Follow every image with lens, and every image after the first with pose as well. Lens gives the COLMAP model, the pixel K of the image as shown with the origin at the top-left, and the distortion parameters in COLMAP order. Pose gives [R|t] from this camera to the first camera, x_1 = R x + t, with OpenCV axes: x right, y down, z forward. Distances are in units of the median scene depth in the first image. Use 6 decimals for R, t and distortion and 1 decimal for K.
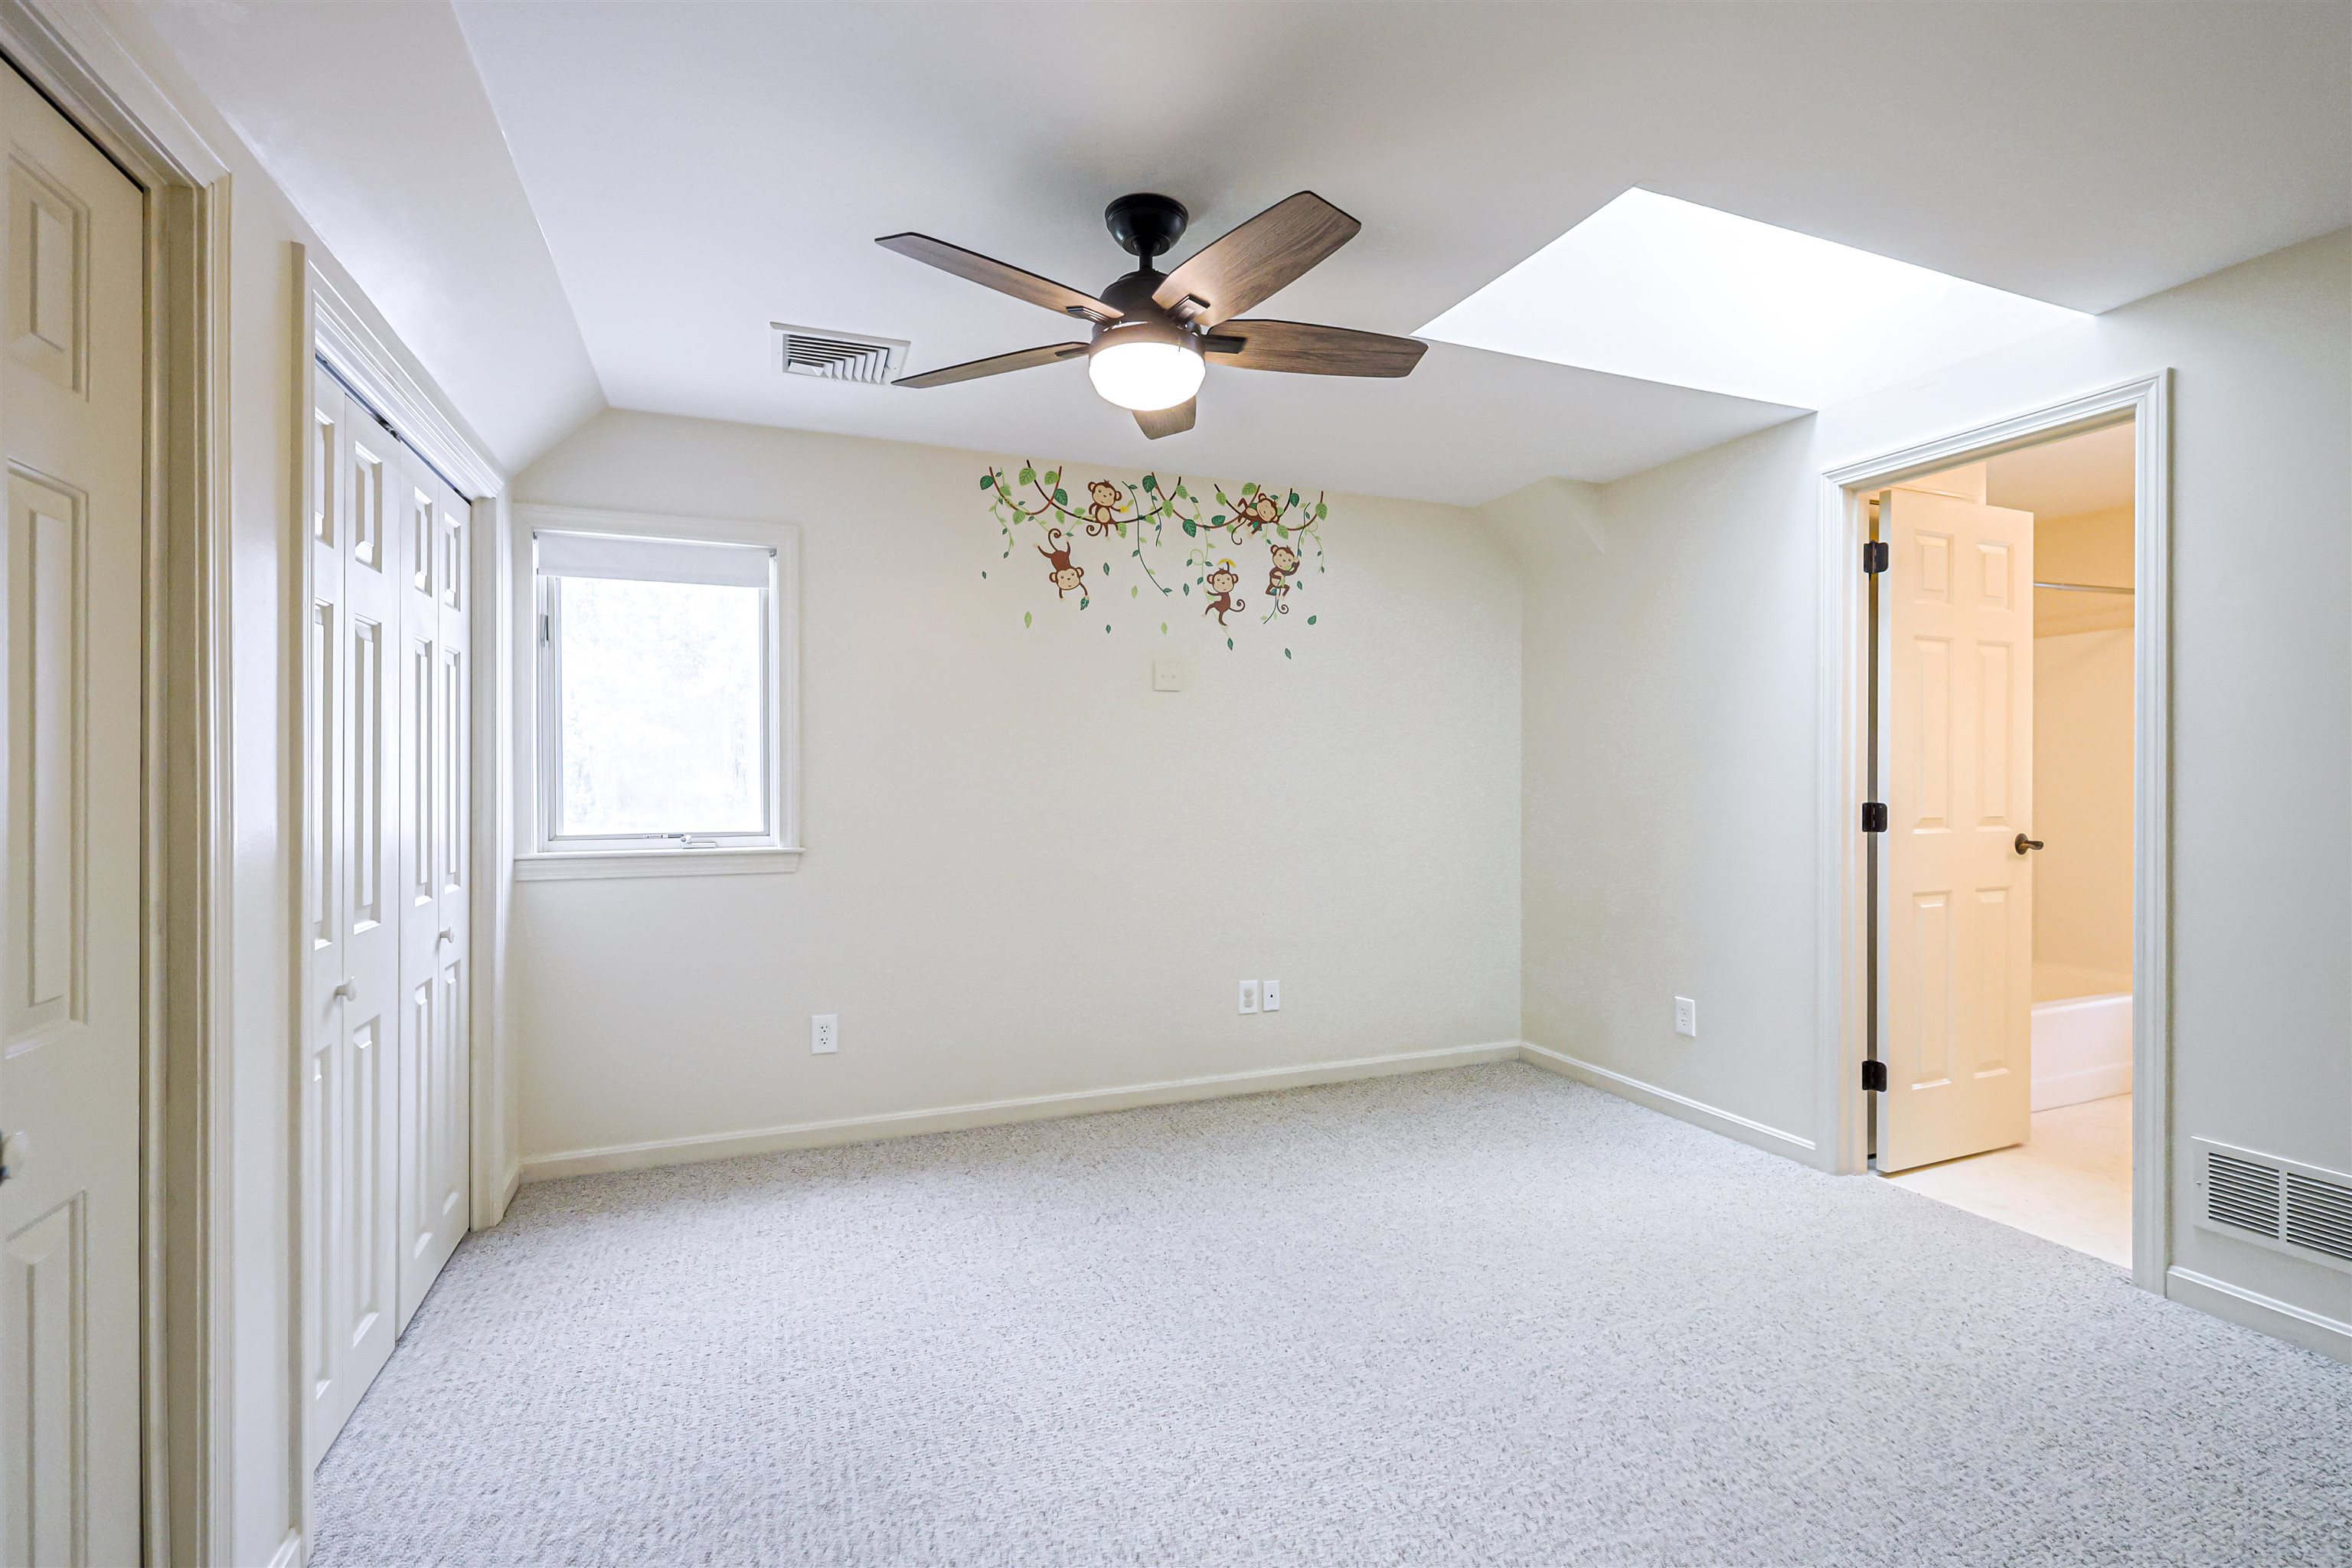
lens RADIAL K [[1060.5, 0, 1174.7], [0, 1060.5, 775.7], [0, 0, 1]] dist [-0.000706, 0.000212]
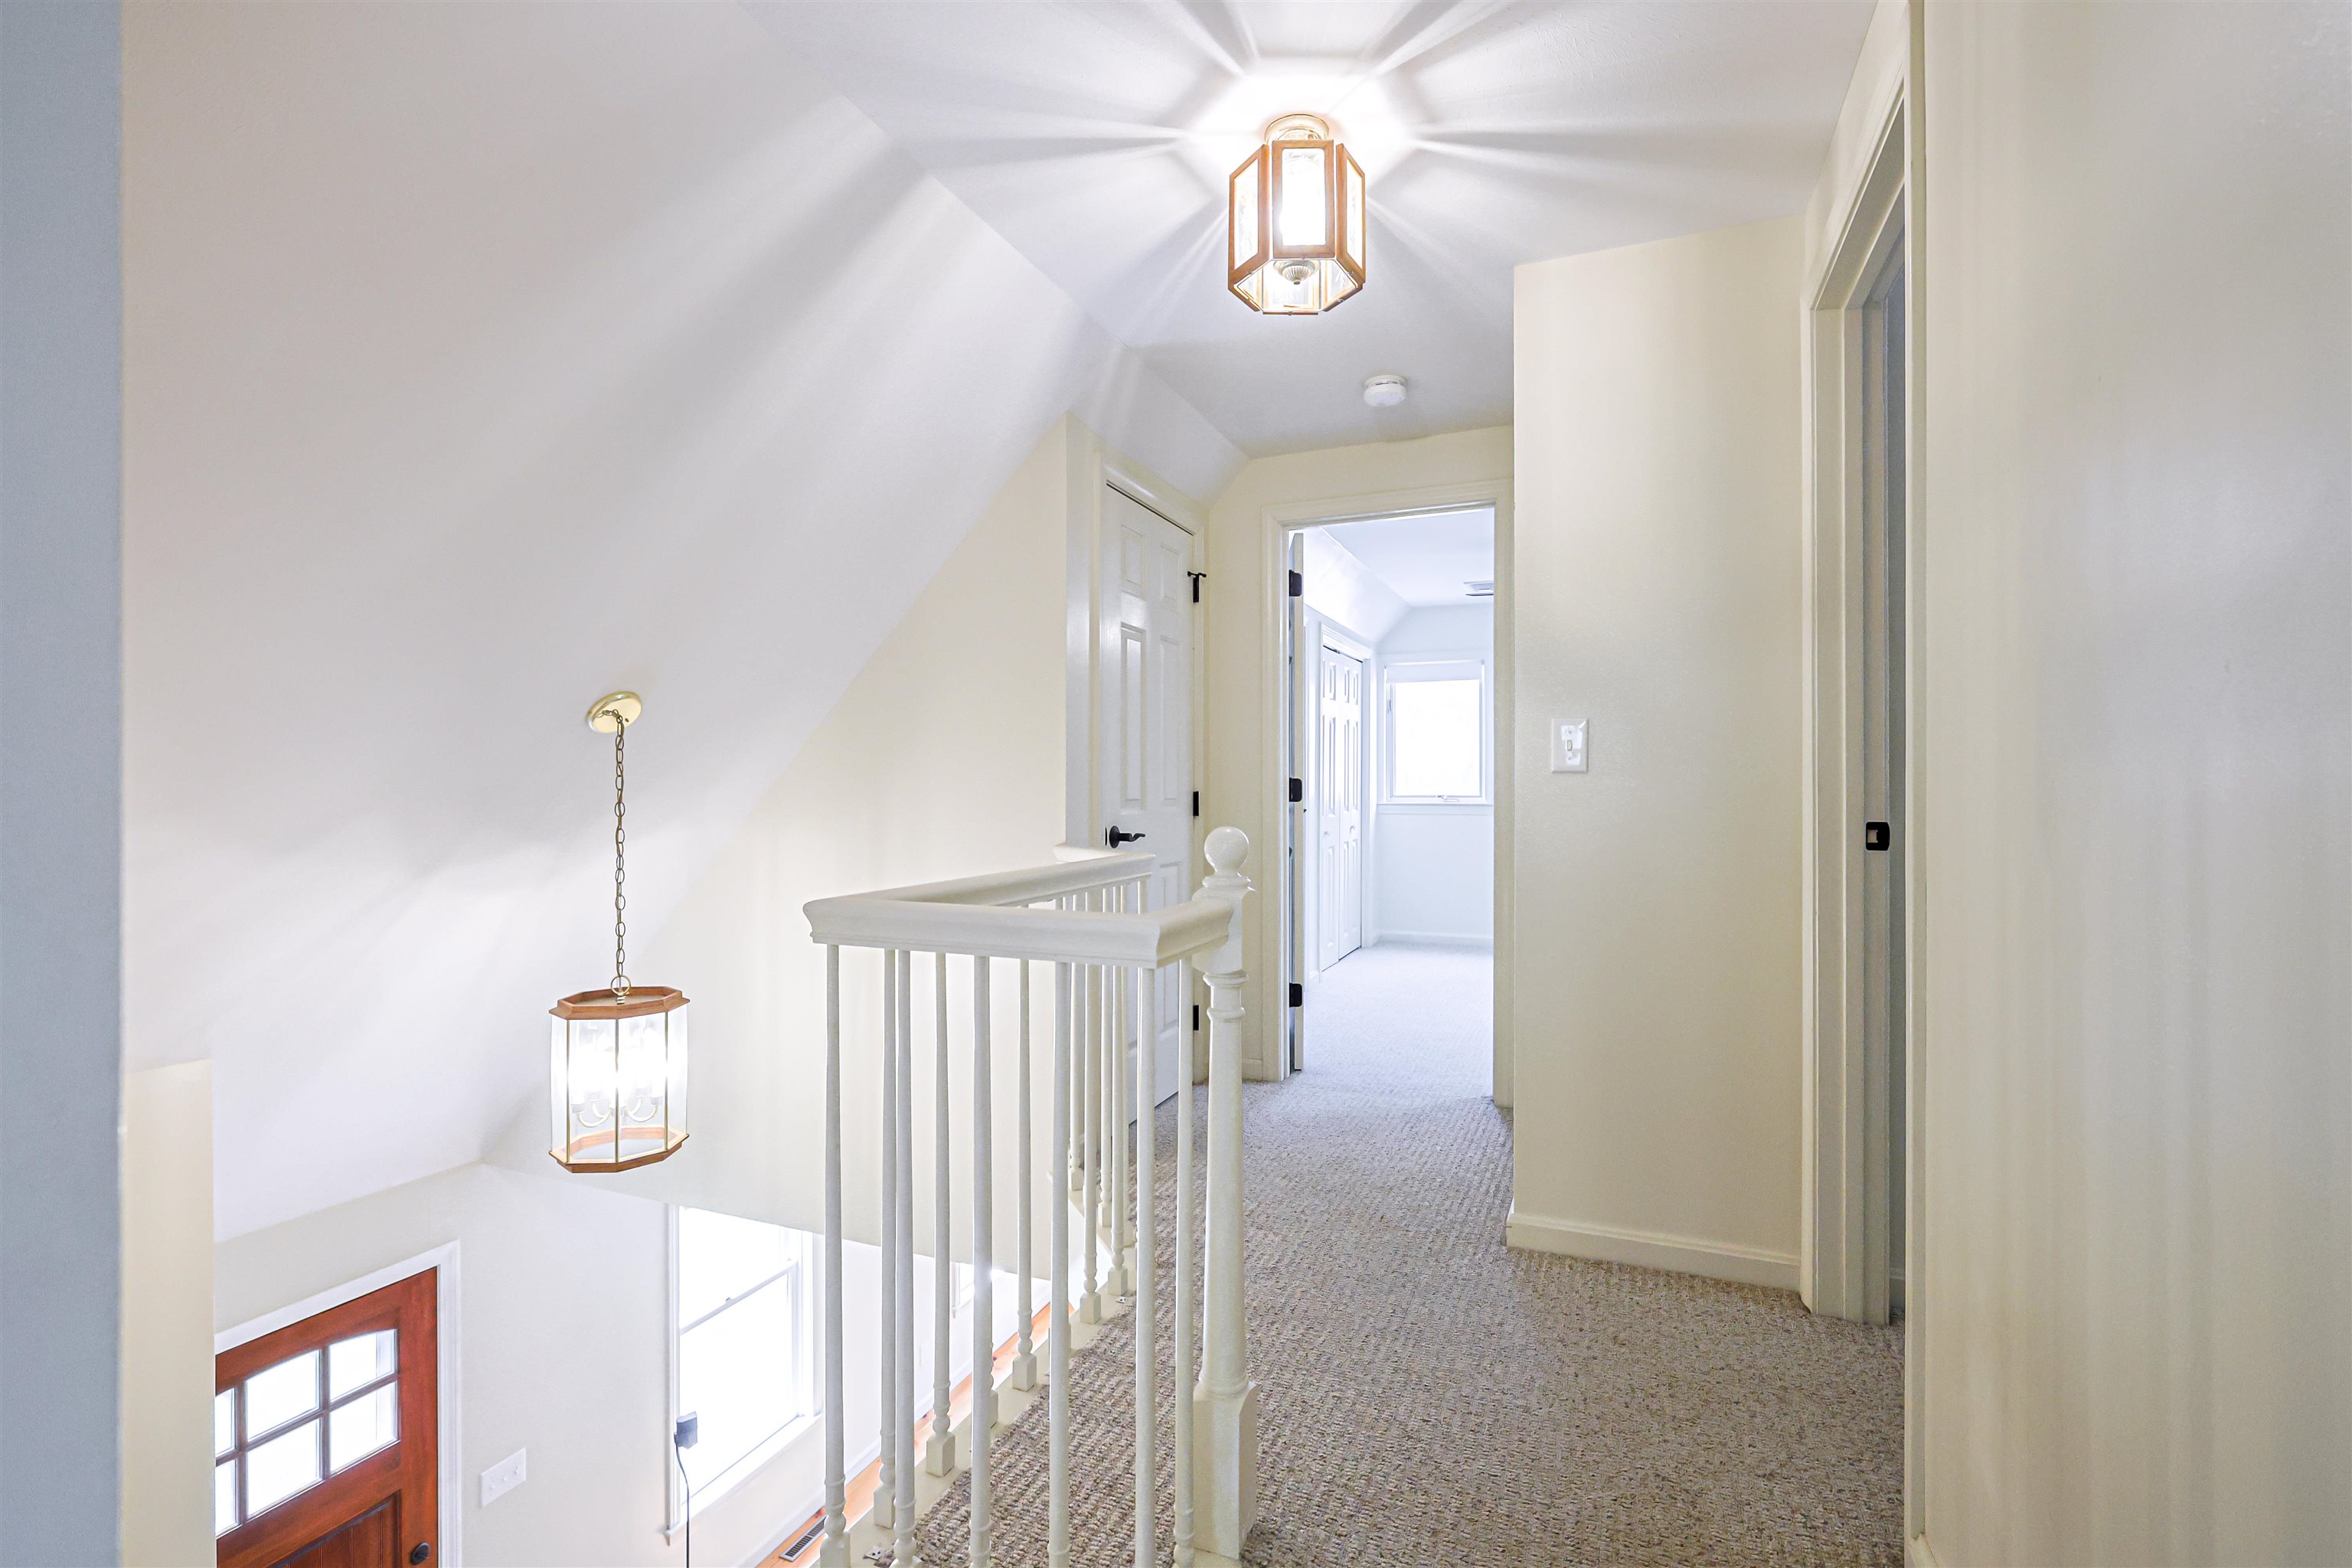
lens RADIAL K [[1060.5, 0, 1187.4], [0, 1060.5, 787.4], [0, 0, 1]] dist [-0.000706, 0.000212]
pose [[0.727048, 0.004065, -0.686575, 0.698469], [-0.002909, 0.999992, 0.002841, 0.036076], [0.686581, -0.000068, 0.727053, -1.019143]]
